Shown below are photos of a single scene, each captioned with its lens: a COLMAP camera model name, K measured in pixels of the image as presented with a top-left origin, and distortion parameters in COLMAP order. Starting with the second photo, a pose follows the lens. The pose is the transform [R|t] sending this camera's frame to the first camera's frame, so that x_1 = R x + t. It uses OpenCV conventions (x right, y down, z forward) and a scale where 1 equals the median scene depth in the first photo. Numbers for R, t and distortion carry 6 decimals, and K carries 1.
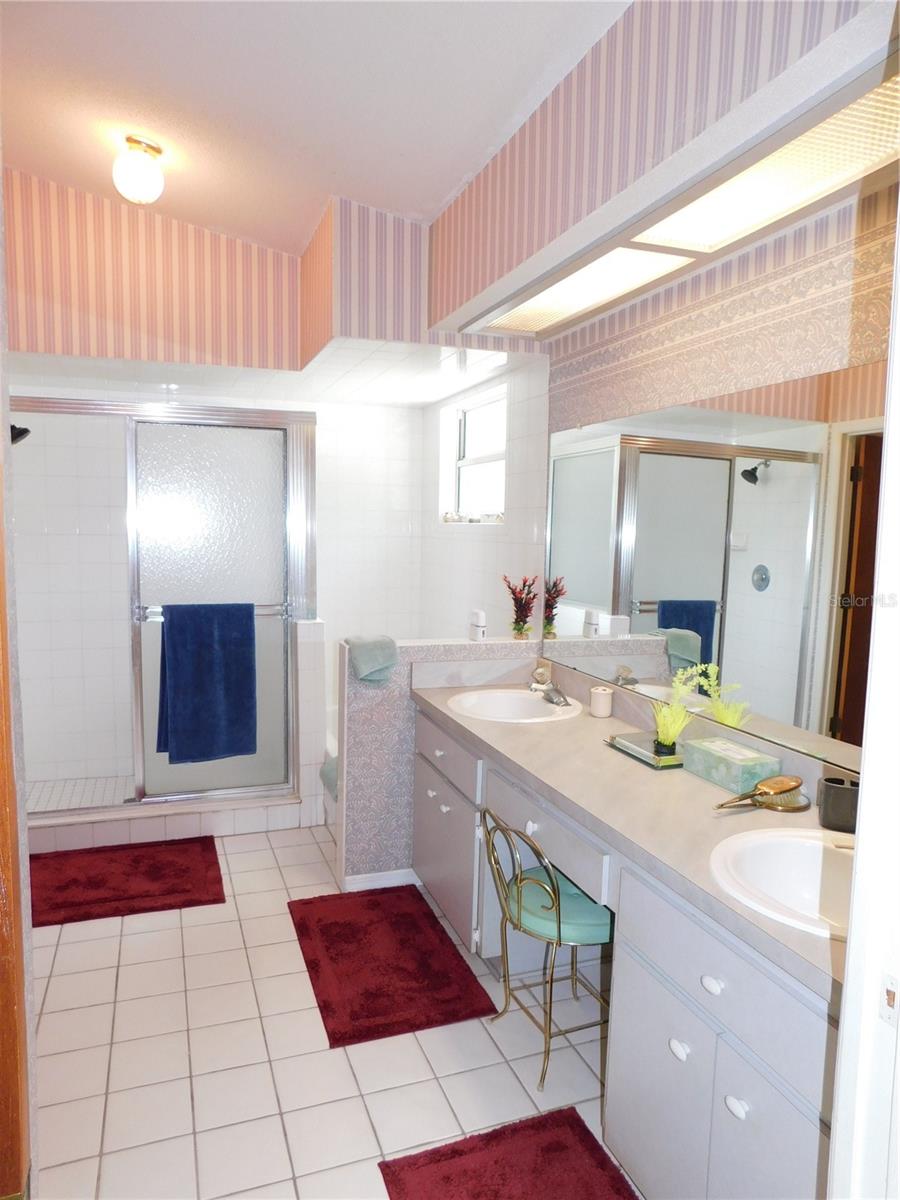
lens RADIAL K [[806.1, 0, 451.2], [0, 806.1, 602.1], [0, 0, 1]] dist [-0.044650, 0.037217]
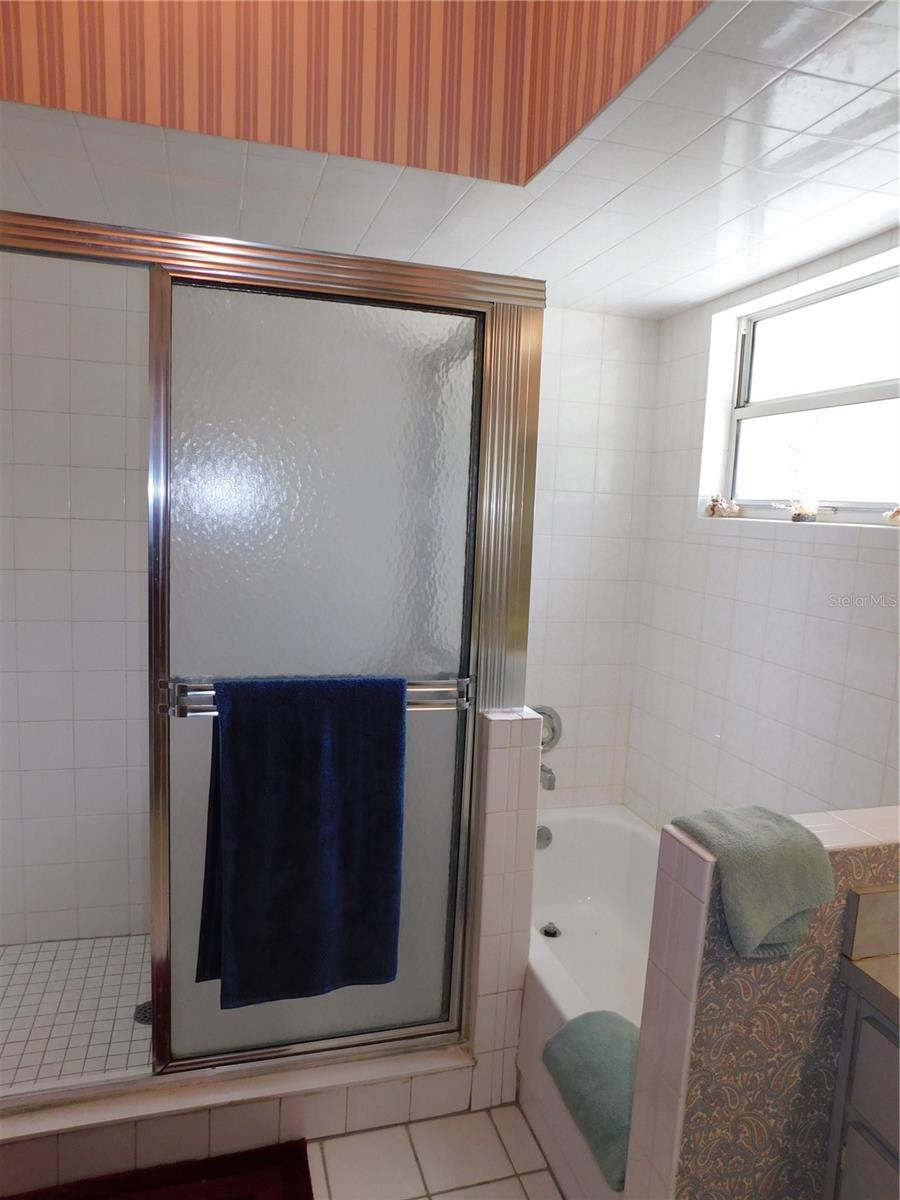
lens RADIAL K [[806.1, 0, 453.6], [0, 806.1, 606.5], [0, 0, 1]] dist [-0.044650, 0.037217]
pose [[0.997957, 0.039593, -0.050133, -0.193916], [-0.038160, 0.998844, 0.029232, -0.055724], [0.051233, -0.027259, 0.998315, 0.523790]]
